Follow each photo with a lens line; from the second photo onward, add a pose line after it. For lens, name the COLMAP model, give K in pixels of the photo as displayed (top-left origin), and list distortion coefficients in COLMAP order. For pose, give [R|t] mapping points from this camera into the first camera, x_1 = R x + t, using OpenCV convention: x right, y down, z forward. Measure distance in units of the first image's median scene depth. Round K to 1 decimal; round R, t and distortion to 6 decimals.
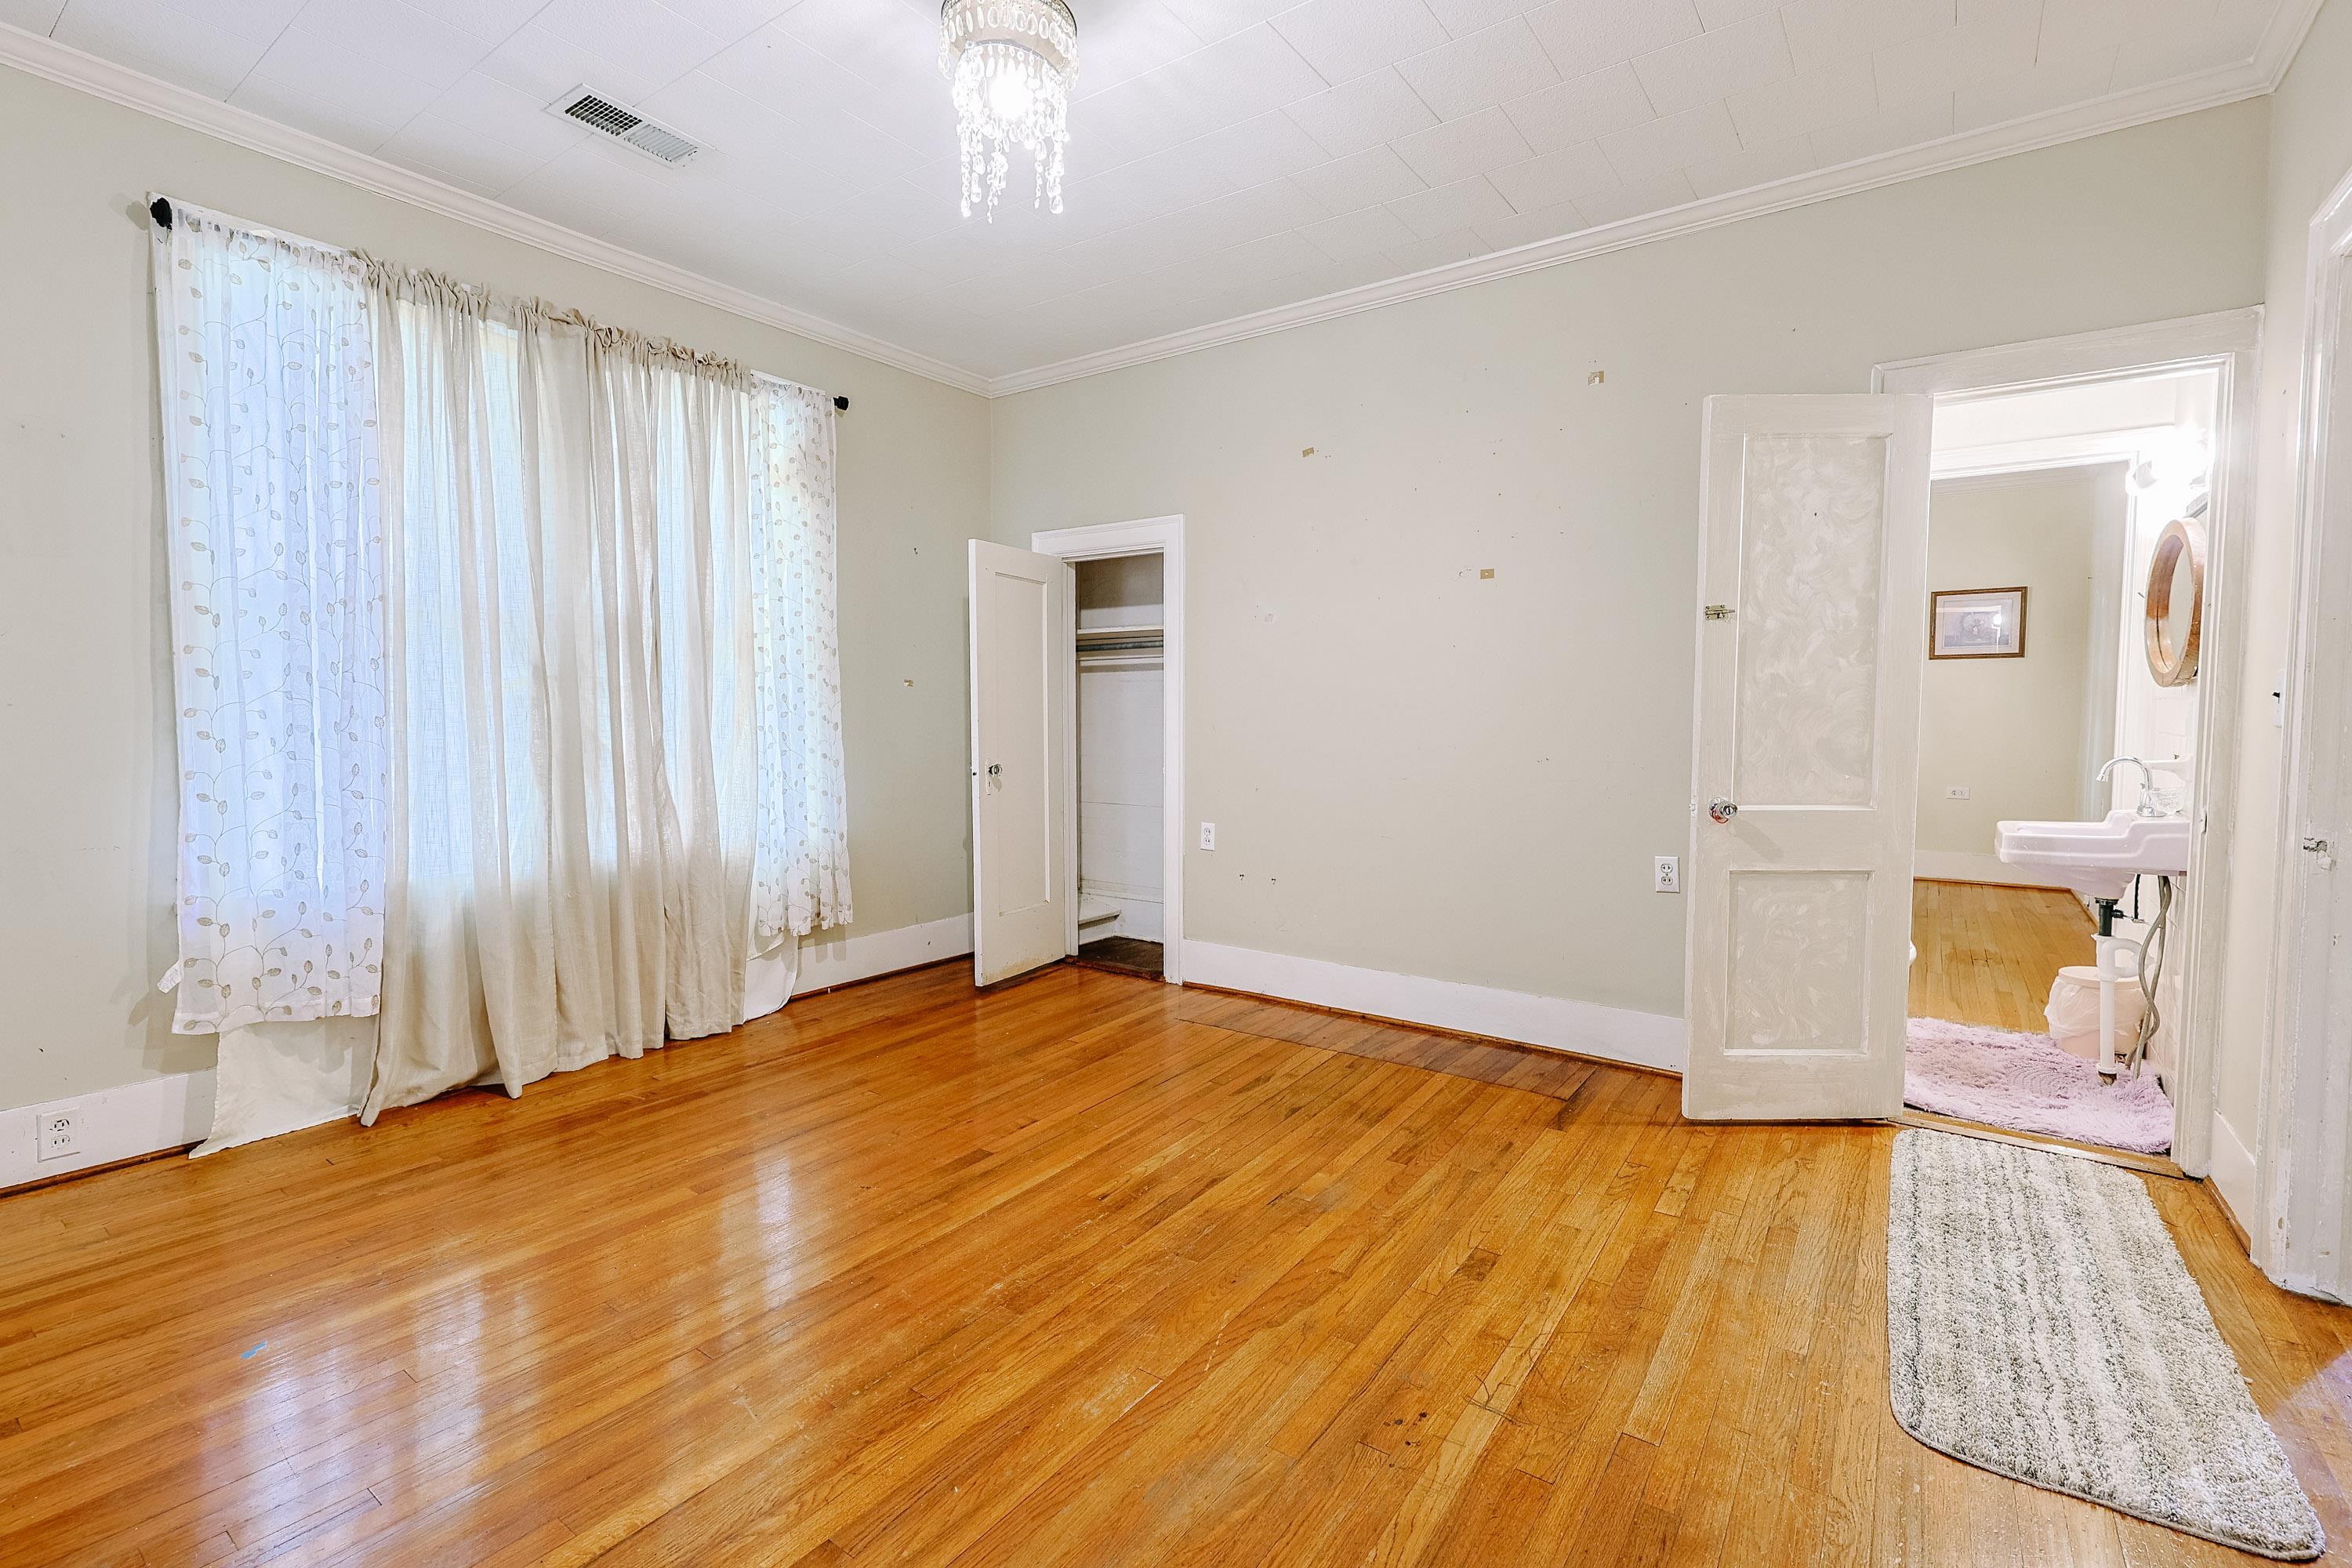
lens RADIAL K [[1035.9, 0, 1173.6], [0, 1035.9, 767.0], [0, 0, 1]] dist [-0.002349, 0.000669]
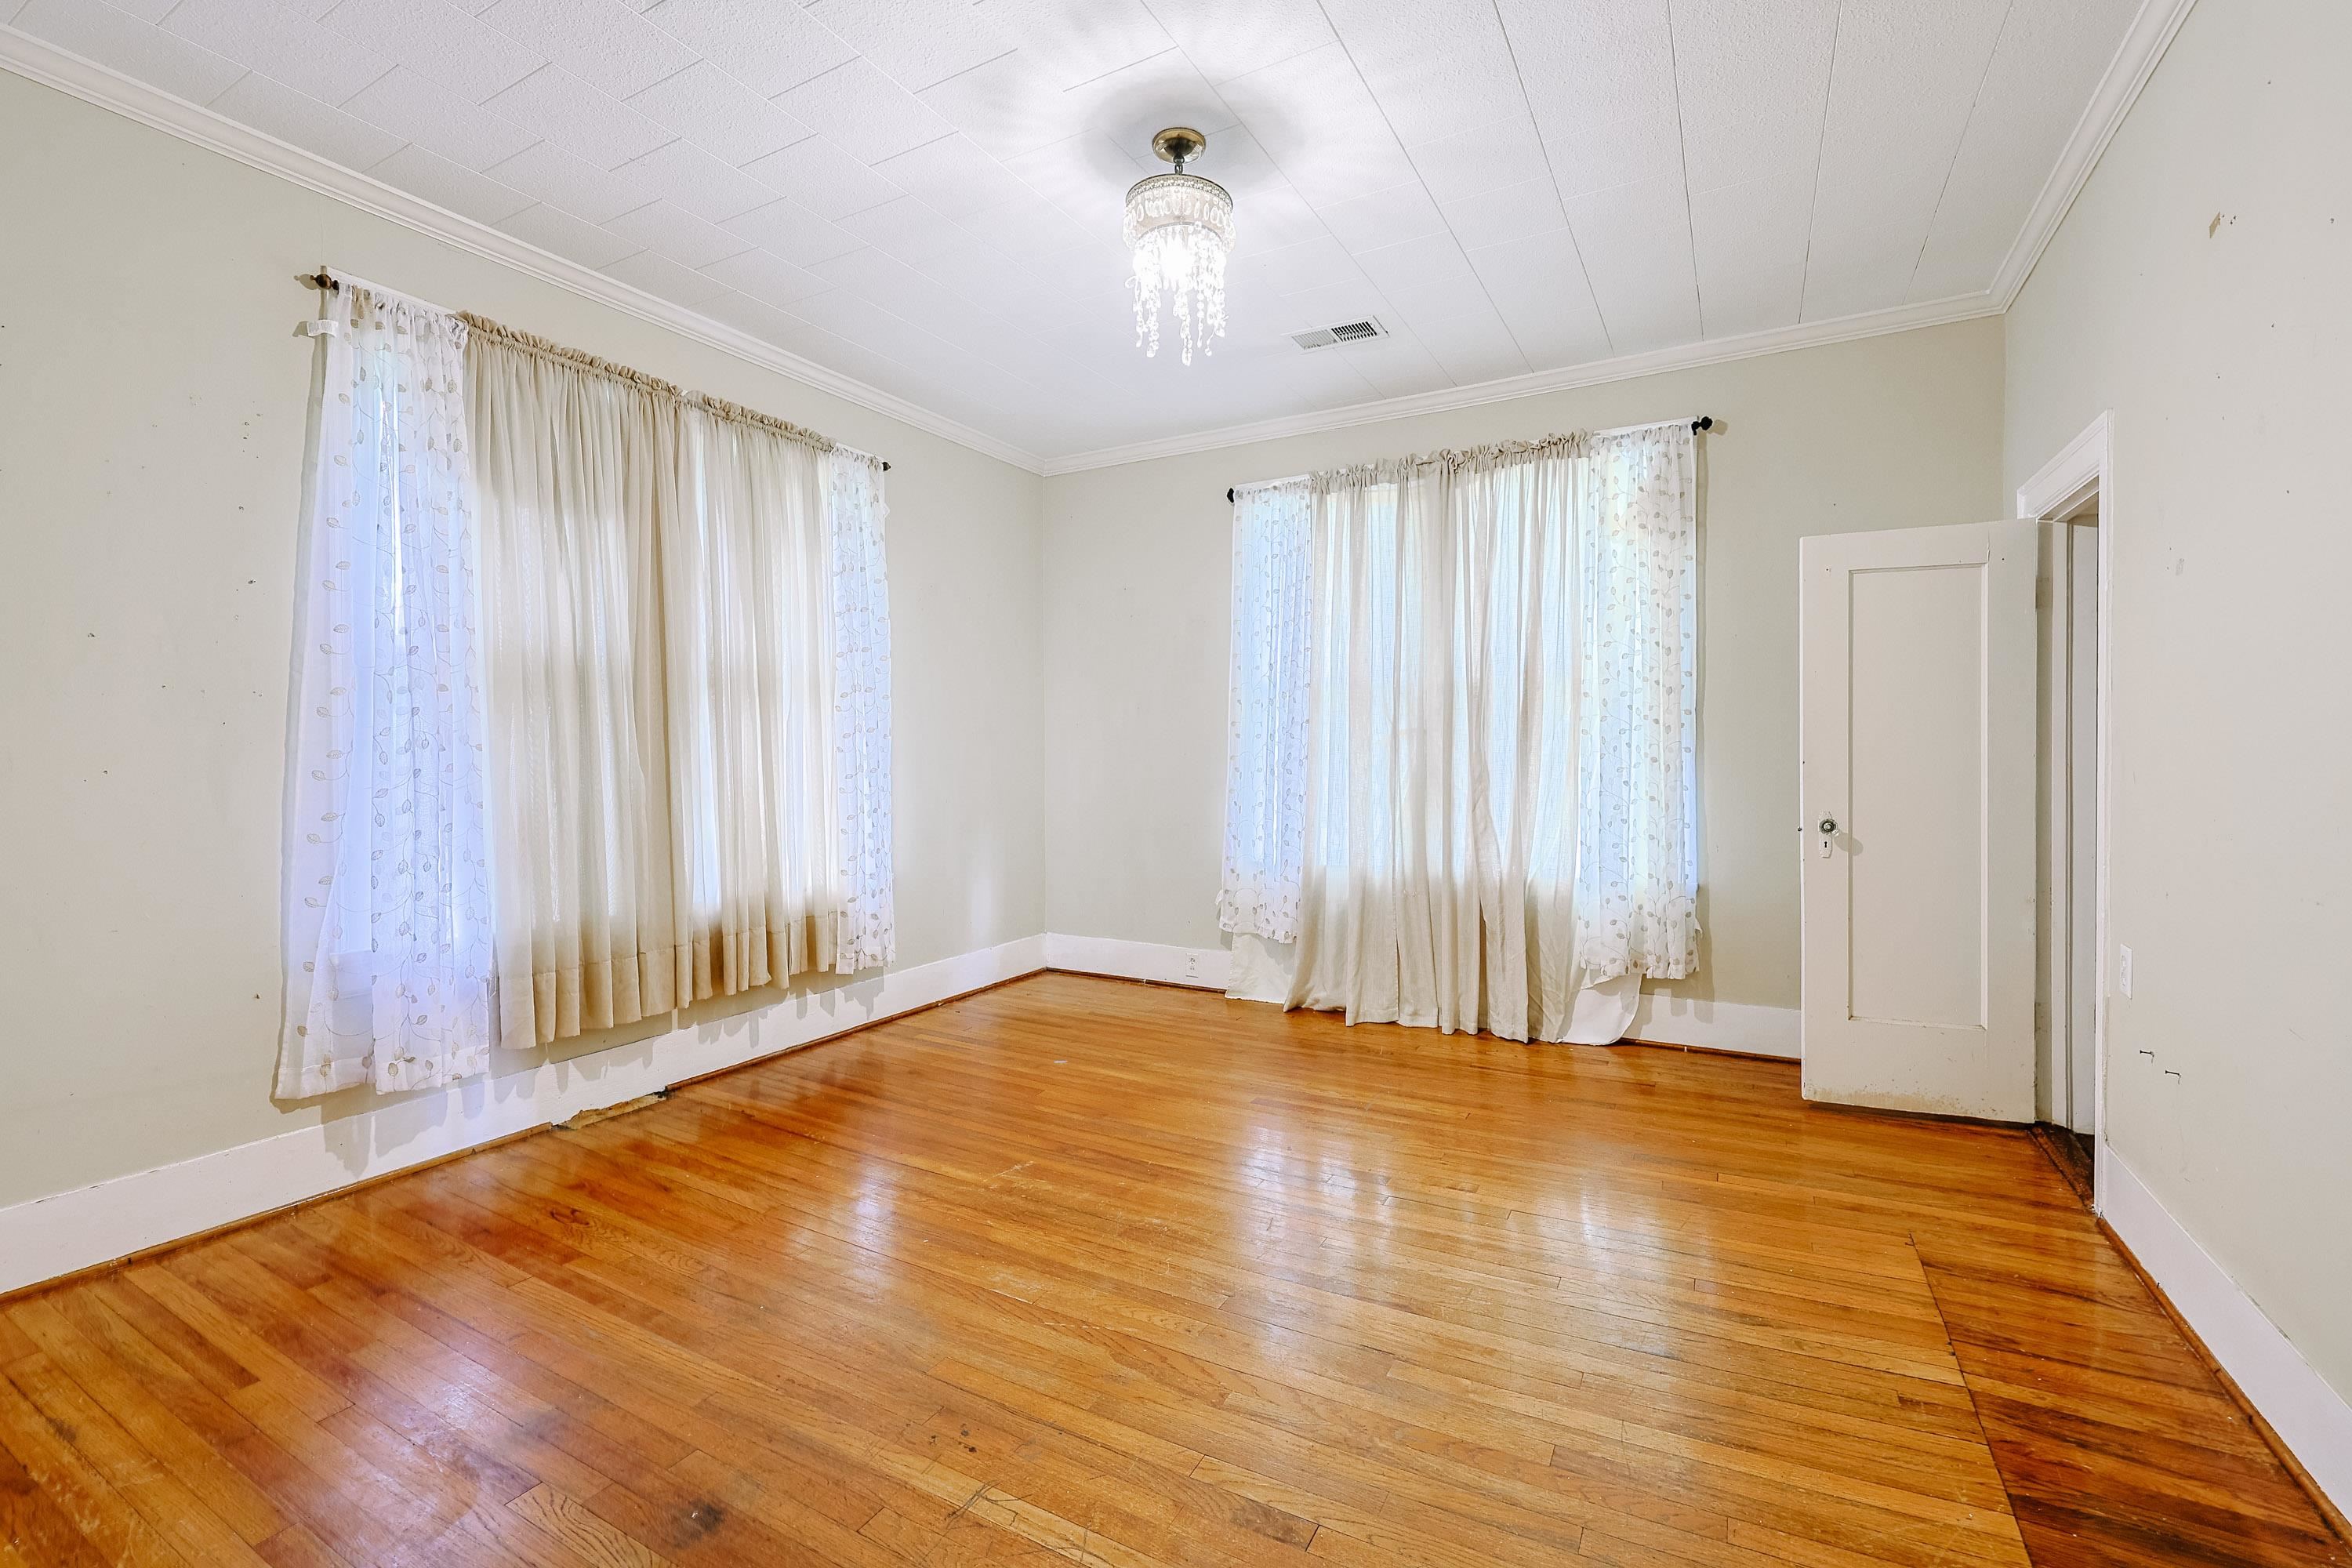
lens RADIAL K [[977.3, 0, 1183.9], [0, 977.3, 772.5], [0, 0, 1]] dist [-0.003521, 0.000171]
pose [[0.134851, 0.012694, -0.990785, 0.613246], [-0.046071, 0.998917, 0.006527, -0.025770], [0.989794, 0.044766, 0.135290, 0.532242]]
